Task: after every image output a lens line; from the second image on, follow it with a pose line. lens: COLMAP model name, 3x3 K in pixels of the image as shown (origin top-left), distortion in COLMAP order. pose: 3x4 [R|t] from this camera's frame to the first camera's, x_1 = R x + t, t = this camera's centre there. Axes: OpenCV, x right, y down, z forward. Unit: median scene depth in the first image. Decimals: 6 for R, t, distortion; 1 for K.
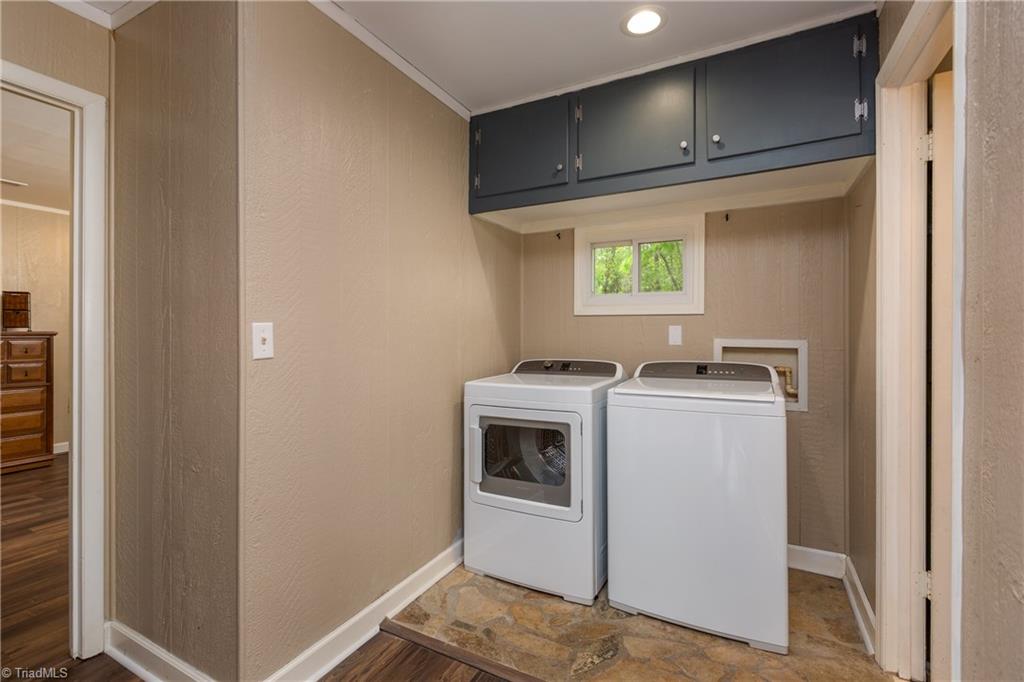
lens RADIAL K [[461.1, 0, 507.9], [0, 461.1, 323.0], [0, 0, 1]] dist [0.000848, -0.000083]
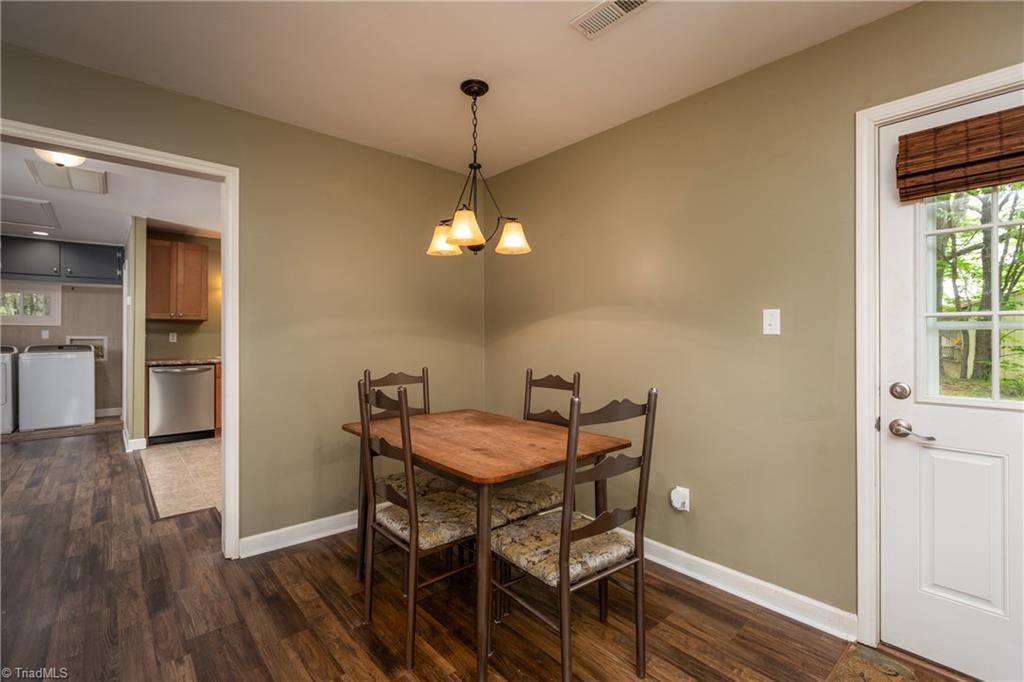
lens RADIAL K [[445.6, 0, 512.0], [0, 445.6, 341.0], [0, 0, 1]] dist [-0.014481, -0.000142]
pose [[0.320174, -0.008400, 0.947321, -1.135729], [-0.020630, 0.999662, 0.015836, -0.028419], [-0.947134, -0.024613, 0.319892, -2.259058]]
